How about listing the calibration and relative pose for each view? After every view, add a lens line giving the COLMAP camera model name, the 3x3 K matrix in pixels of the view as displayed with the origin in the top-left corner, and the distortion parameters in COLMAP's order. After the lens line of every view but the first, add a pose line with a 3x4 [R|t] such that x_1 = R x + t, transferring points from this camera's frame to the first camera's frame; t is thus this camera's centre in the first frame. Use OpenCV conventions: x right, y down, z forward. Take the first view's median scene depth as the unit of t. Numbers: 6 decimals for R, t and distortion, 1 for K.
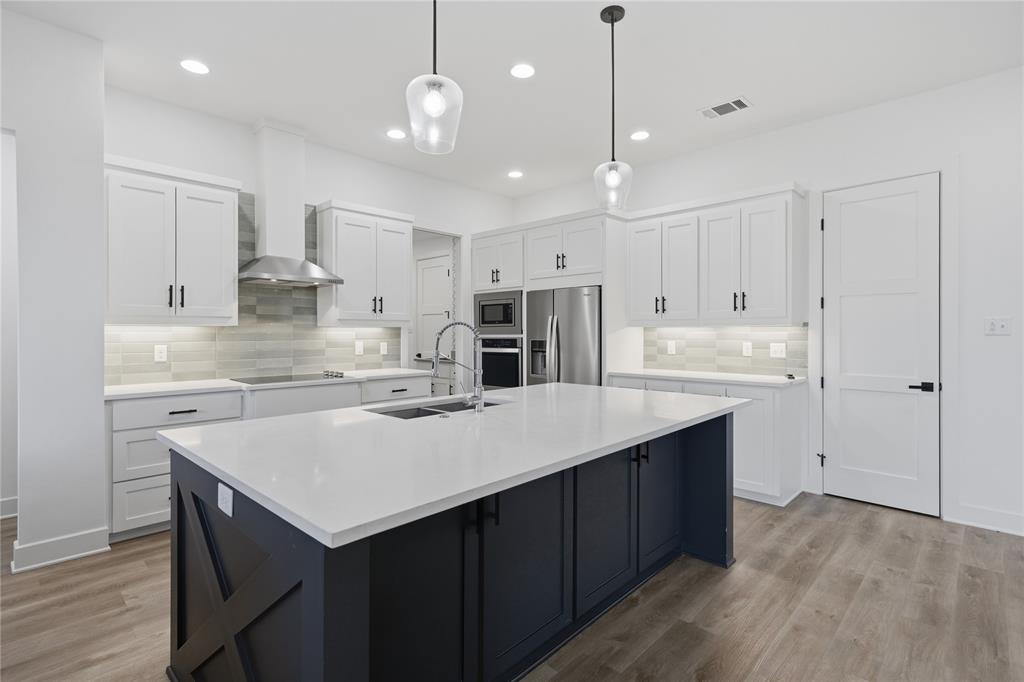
lens RADIAL K [[491.8, 0, 509.9], [0, 491.8, 333.2], [0, 0, 1]] dist [0.008640, 0.000743]
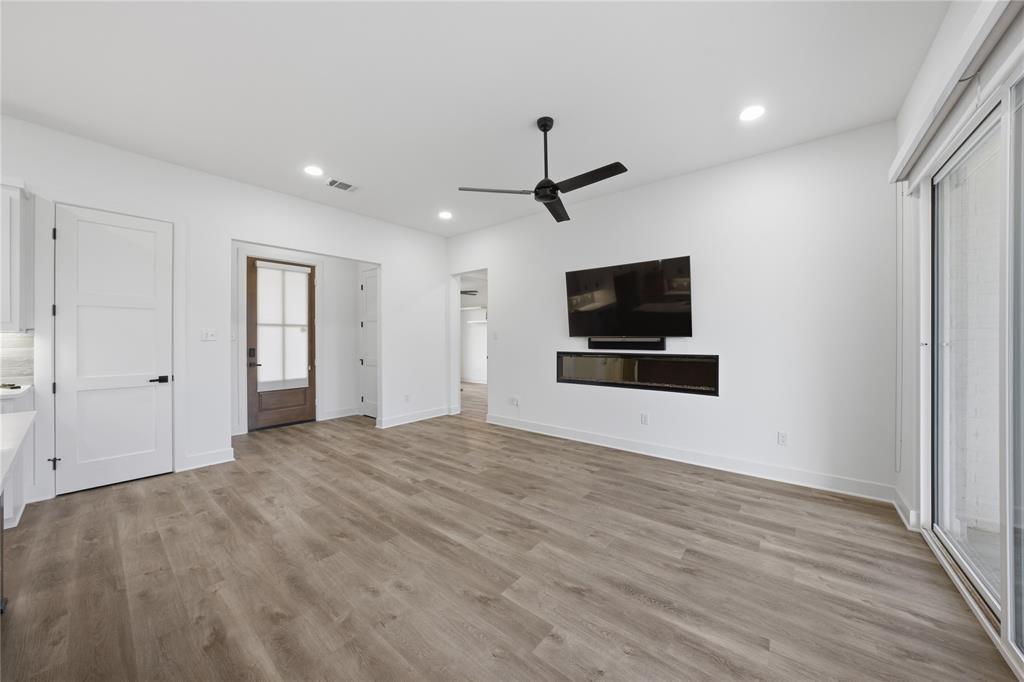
lens RADIAL K [[355.1, 0, 511.7], [0, 355.1, 337.6], [0, 0, 1]] dist [-0.001964, 0.000153]
pose [[-0.078211, 0.003925, 0.996929, -0.165748], [0.003403, 0.999987, -0.003670, 0.001361], [-0.996931, 0.003105, -0.078224, 0.108146]]
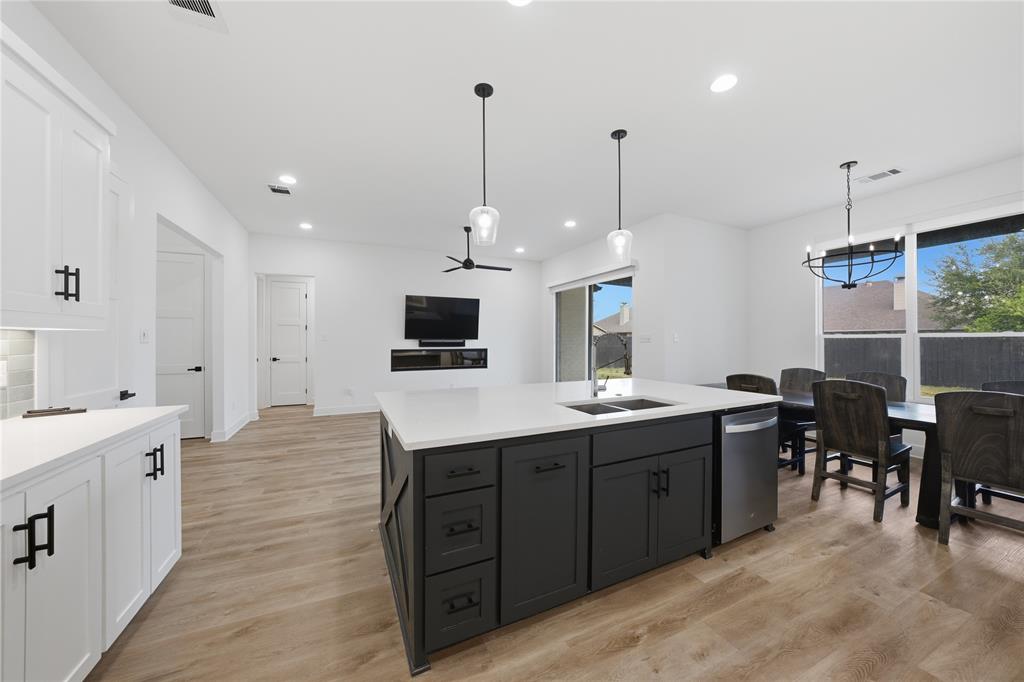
lens RADIAL K [[355.1, 0, 511.7], [0, 355.1, 337.6], [0, 0, 1]] dist [-0.001964, 0.000153]
pose [[-0.928457, 0.000264, 0.371440, -0.126563], [-0.001262, 0.999992, -0.003866, -0.004906], [-0.371438, -0.004059, -0.928449, 1.162465]]
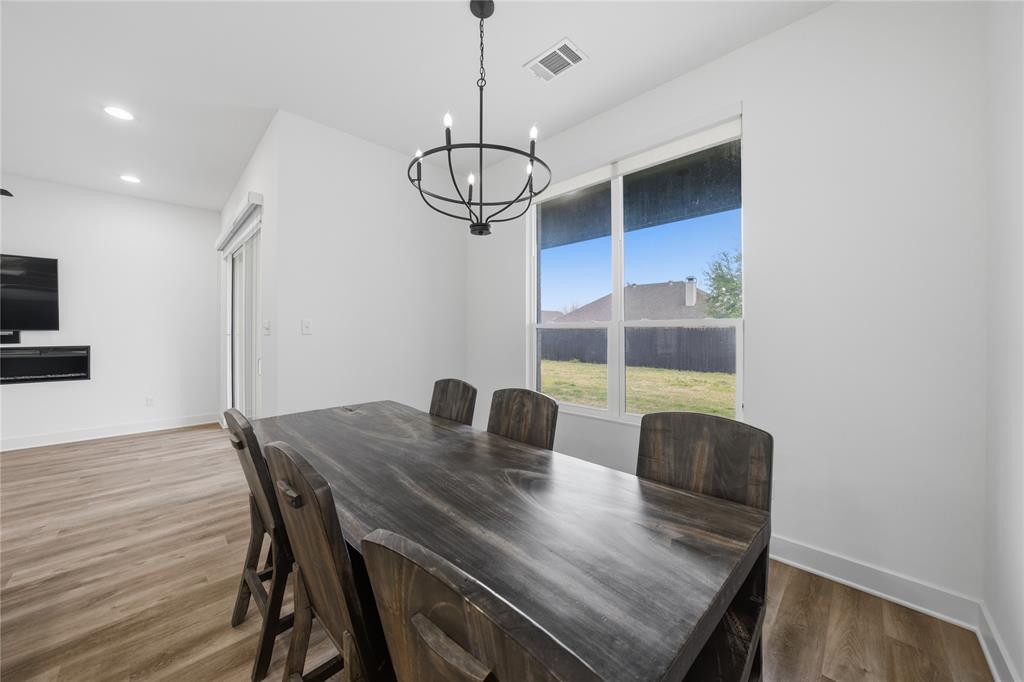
lens RADIAL K [[355.0, 0, 504.3], [0, 355.0, 329.0], [0, 0, 1]] dist [-0.001235, -0.000019]
pose [[-0.998765, -0.001456, 0.049665, -0.614086], [-0.001664, 0.999990, -0.004144, -0.003874], [-0.049658, -0.004221, -0.998757, 0.521730]]
